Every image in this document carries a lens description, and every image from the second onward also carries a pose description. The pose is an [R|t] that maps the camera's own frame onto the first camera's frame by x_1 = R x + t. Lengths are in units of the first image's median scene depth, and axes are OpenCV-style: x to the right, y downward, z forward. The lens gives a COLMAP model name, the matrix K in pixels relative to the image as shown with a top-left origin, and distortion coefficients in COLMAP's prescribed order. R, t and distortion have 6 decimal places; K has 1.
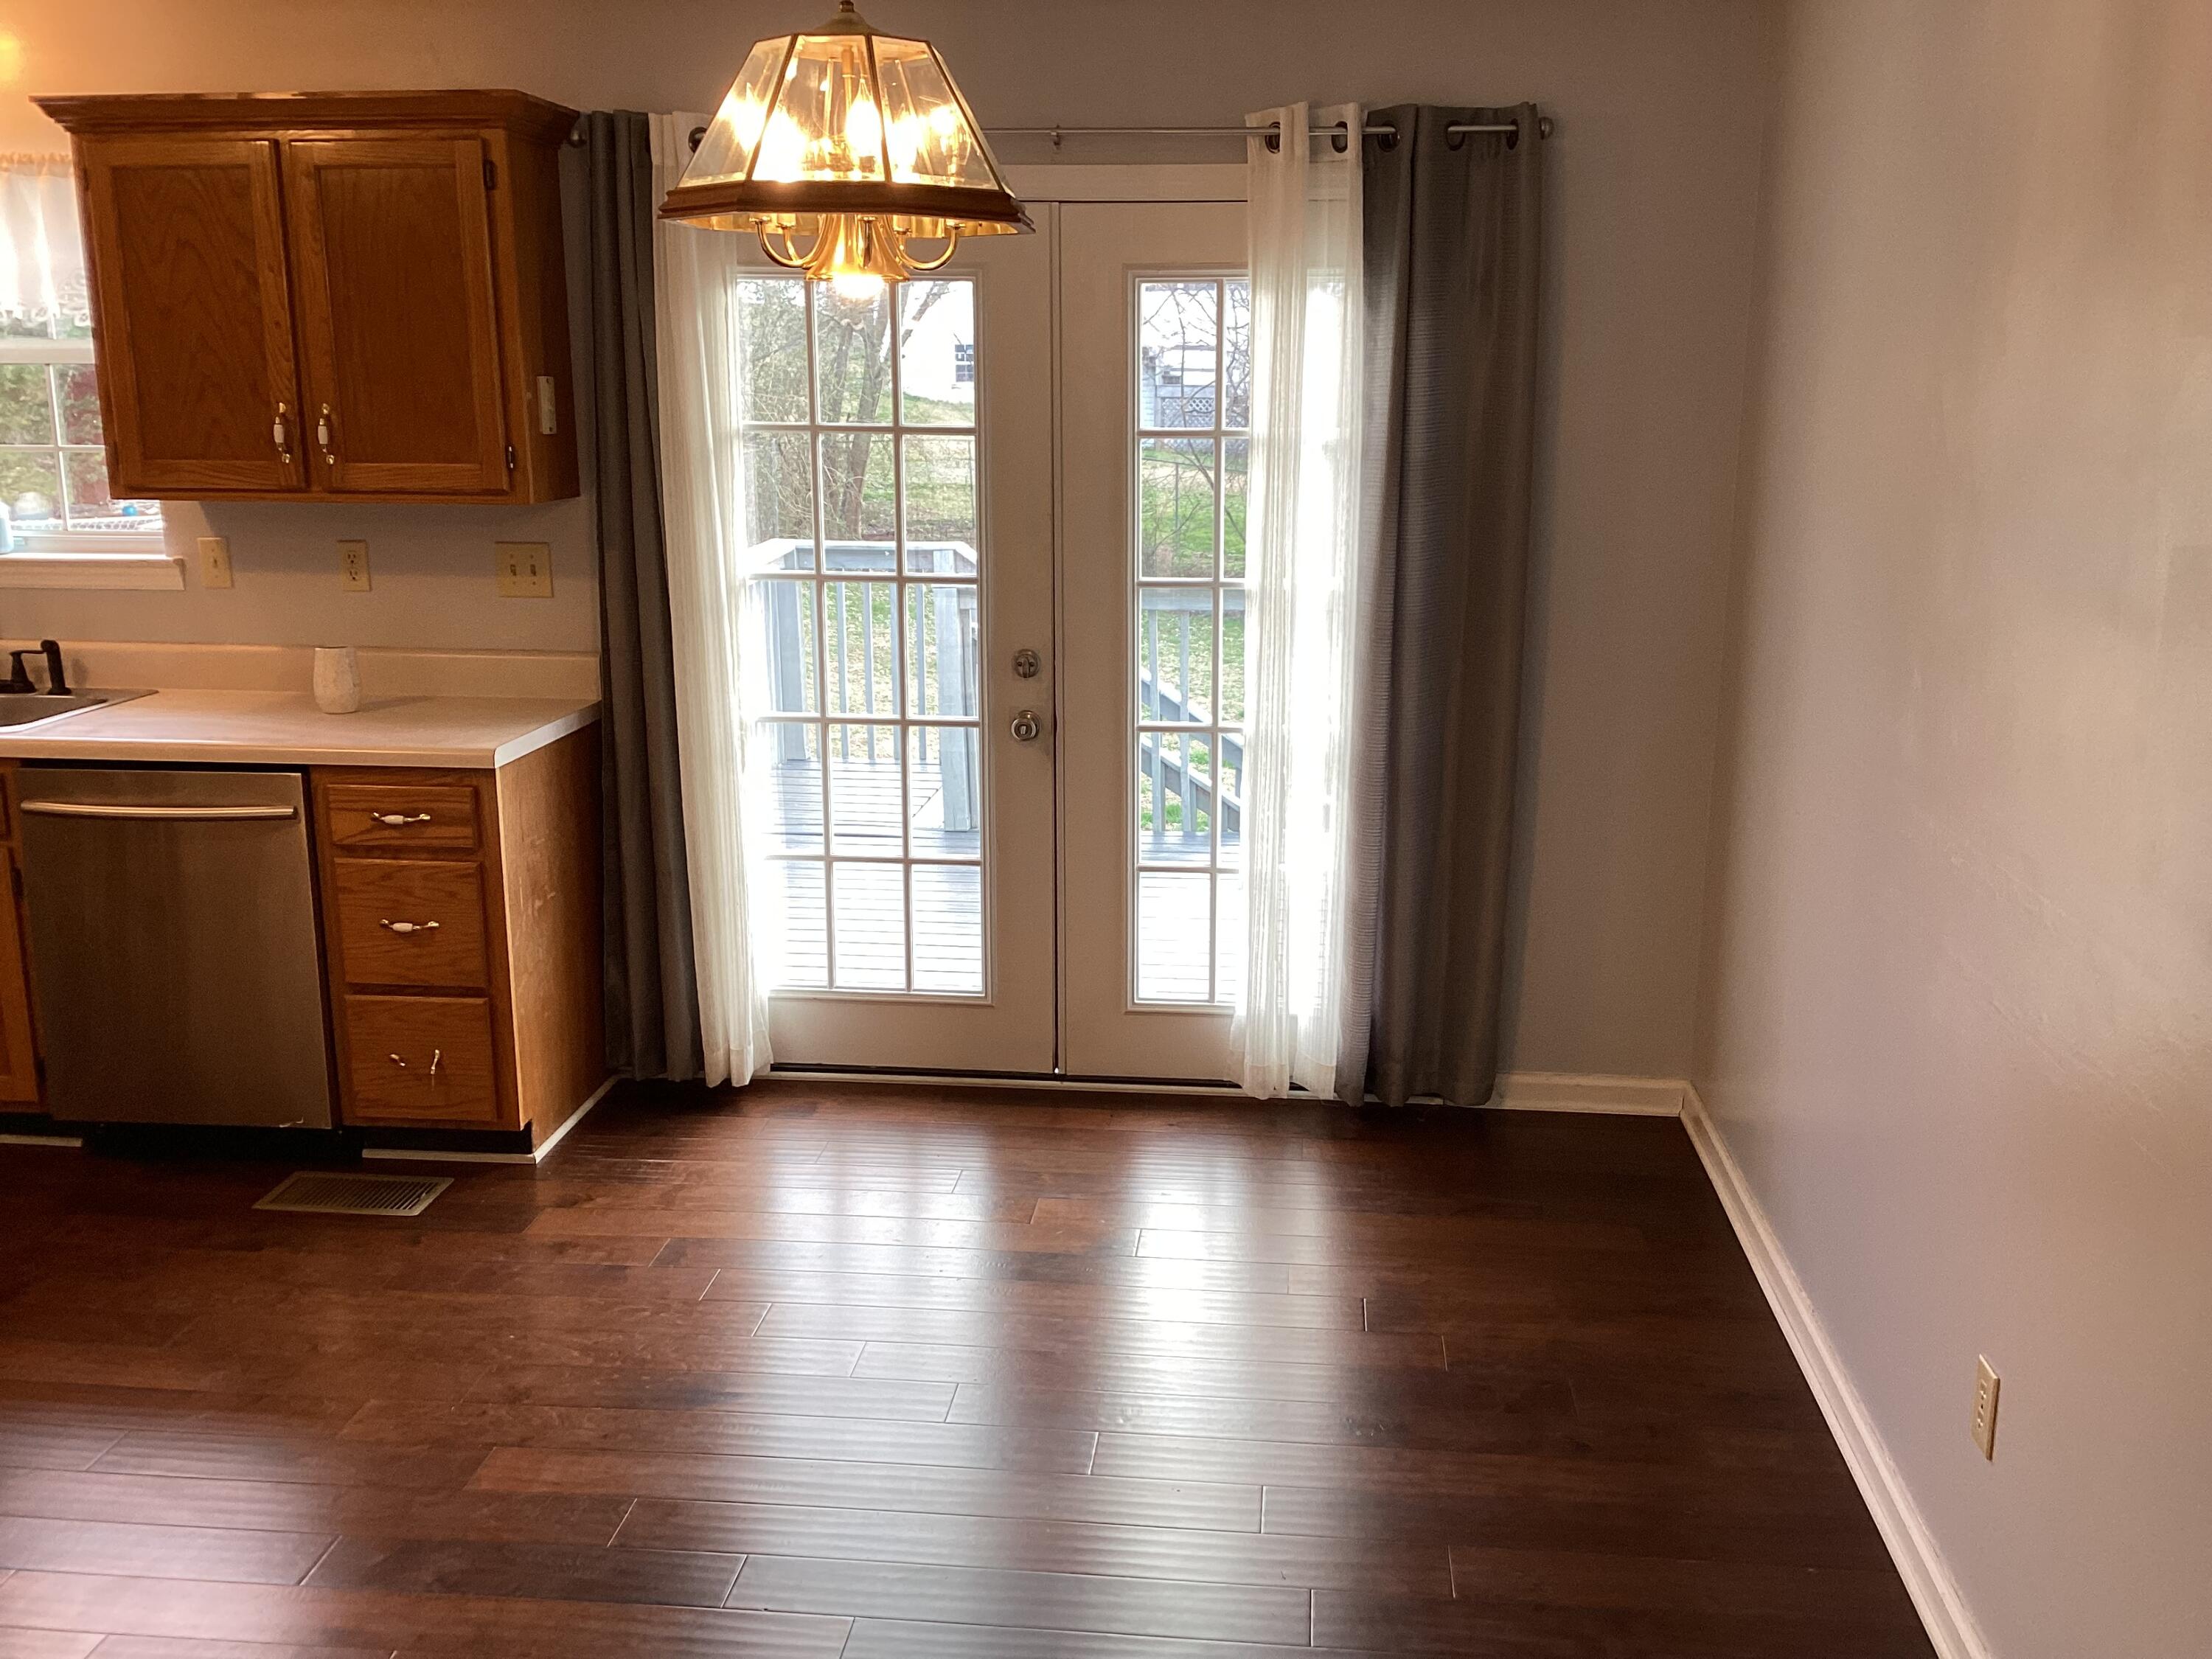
lens RADIAL K [[1986.4, 0, 1164.0], [0, 1986.4, 834.9], [0, 0, 1]] dist [0.098560, -0.169276]
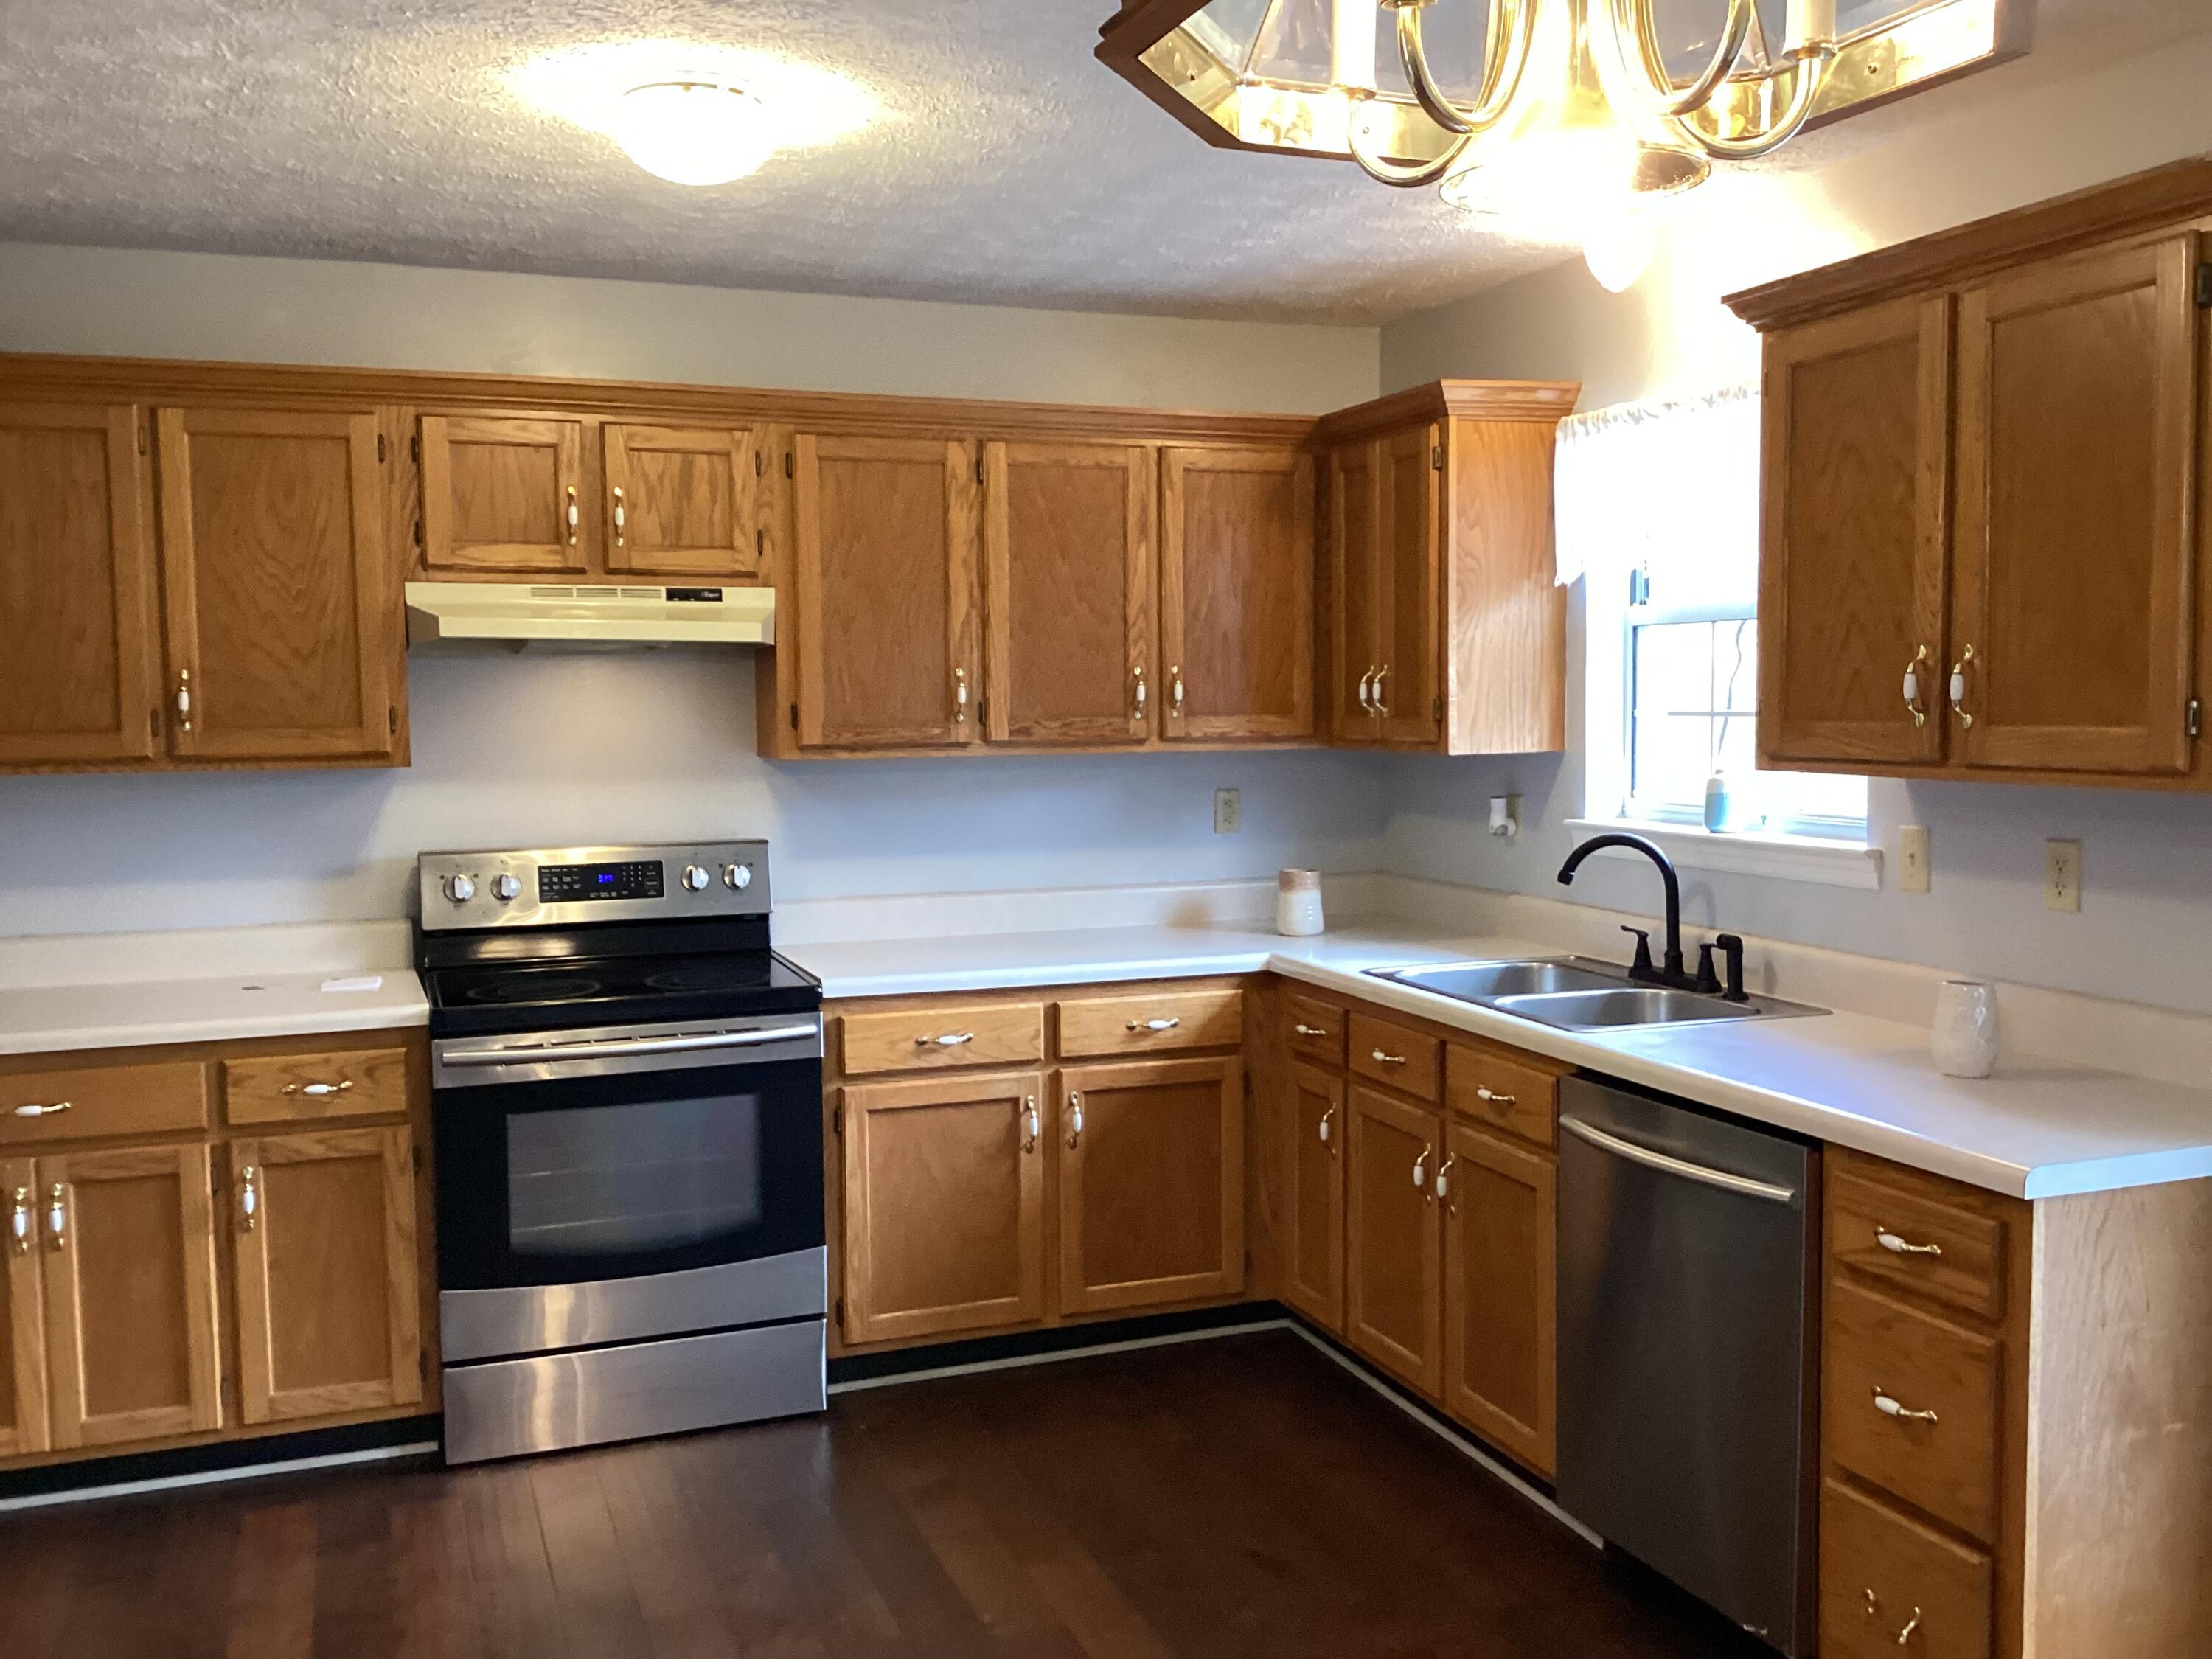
lens RADIAL K [[1986.4, 0, 1130.0], [0, 1986.4, 834.9], [0, 0, 1]] dist [0.098560, -0.169276]
pose [[0.439402, 0.055819, -0.896555, 0.094237], [-0.192792, 0.980670, -0.033431, -0.066049], [0.877358, 0.187539, 0.441670, 0.432080]]
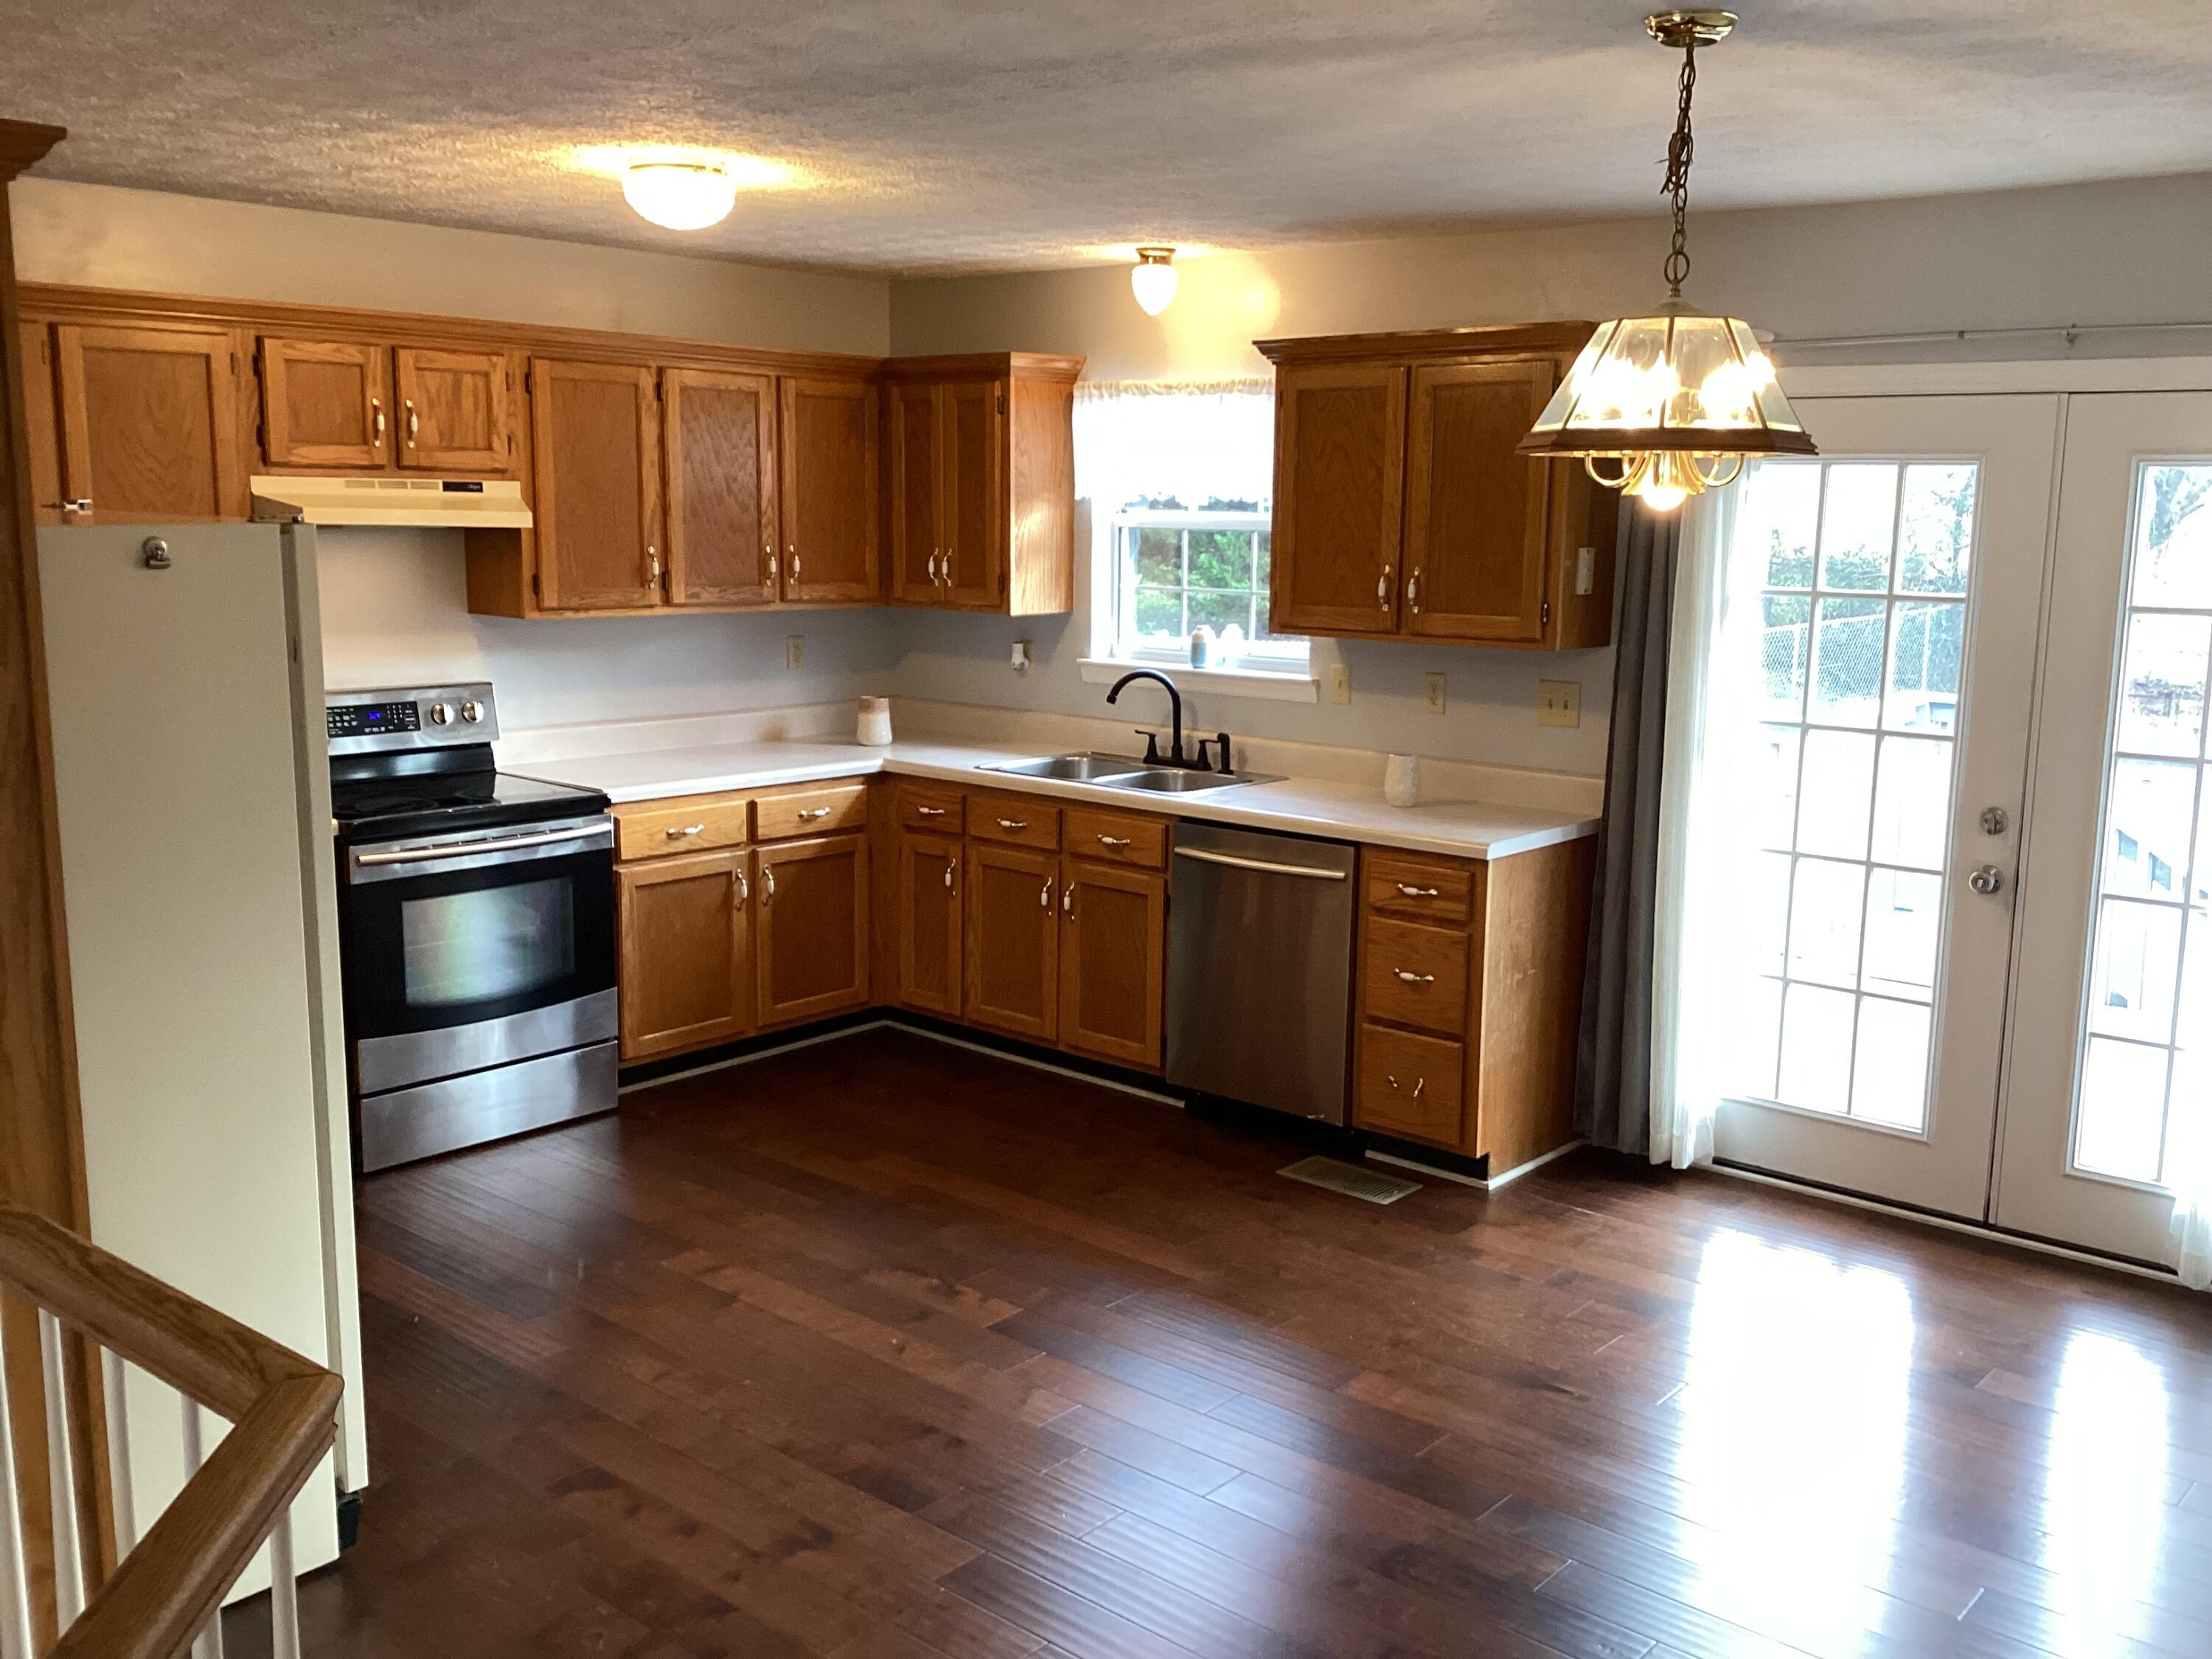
lens RADIAL K [[1986.4, 0, 1149.9], [0, 1986.4, 840.4], [0, 0, 1]] dist [0.098560, -0.169276]
pose [[0.817017, 0.105283, -0.566920, 0.183108], [-0.143175, 0.989440, -0.022588, 0.012150], [0.558555, 0.099623, 0.823463, -0.127207]]
